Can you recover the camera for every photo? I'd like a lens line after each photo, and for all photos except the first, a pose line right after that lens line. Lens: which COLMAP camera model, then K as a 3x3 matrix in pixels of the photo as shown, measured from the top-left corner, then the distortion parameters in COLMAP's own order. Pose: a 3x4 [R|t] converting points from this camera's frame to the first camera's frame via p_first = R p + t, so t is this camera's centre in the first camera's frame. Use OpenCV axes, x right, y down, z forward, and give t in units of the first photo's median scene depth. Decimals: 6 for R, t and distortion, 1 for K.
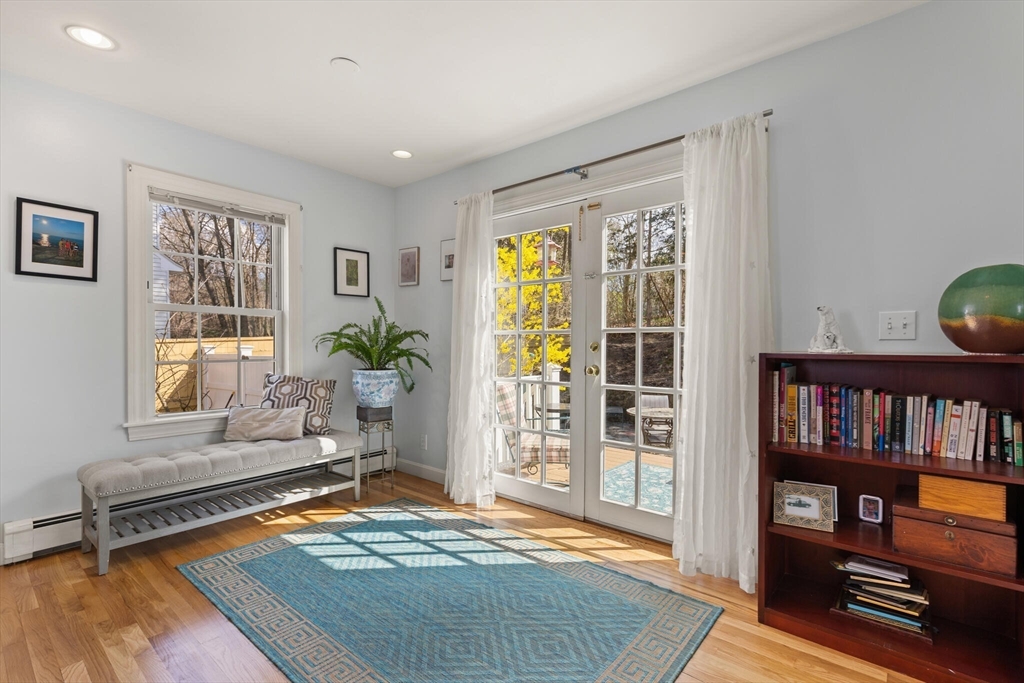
lens RADIAL K [[464.9, 0, 517.0], [0, 464.9, 348.6], [0, 0, 1]] dist [0.004810, 0.000845]
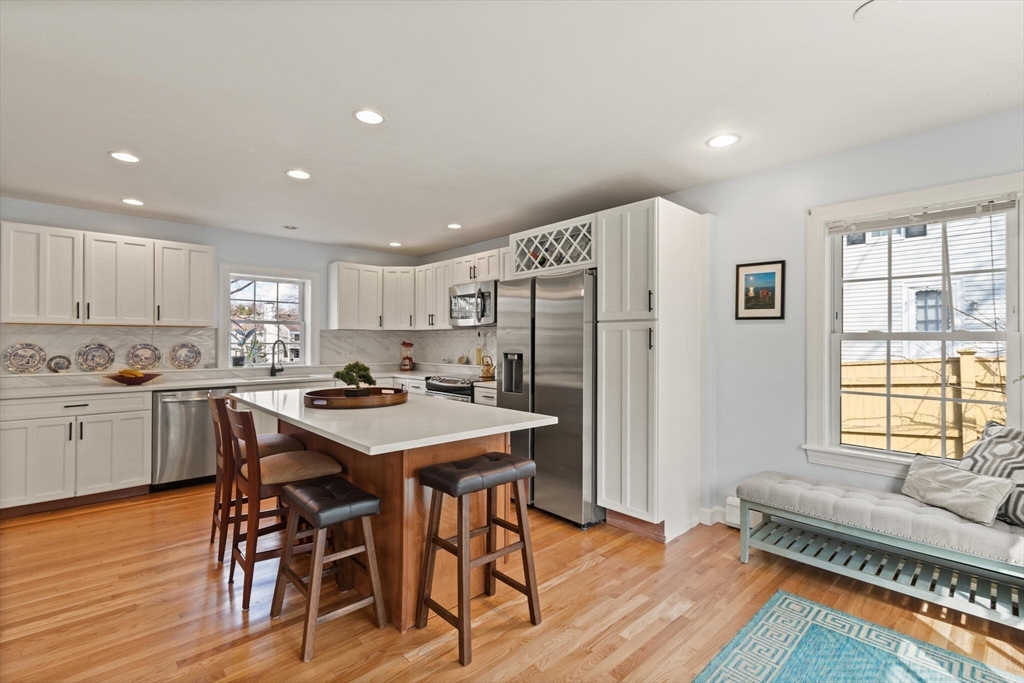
lens RADIAL K [[464.9, 0, 518.3], [0, 464.9, 337.3], [0, 0, 1]] dist [0.004810, 0.000845]
pose [[-0.132736, -0.013871, -0.991054, 0.358949], [-0.013719, 0.999832, -0.012156, -0.074330], [0.991056, 0.011983, -0.132904, 0.494788]]
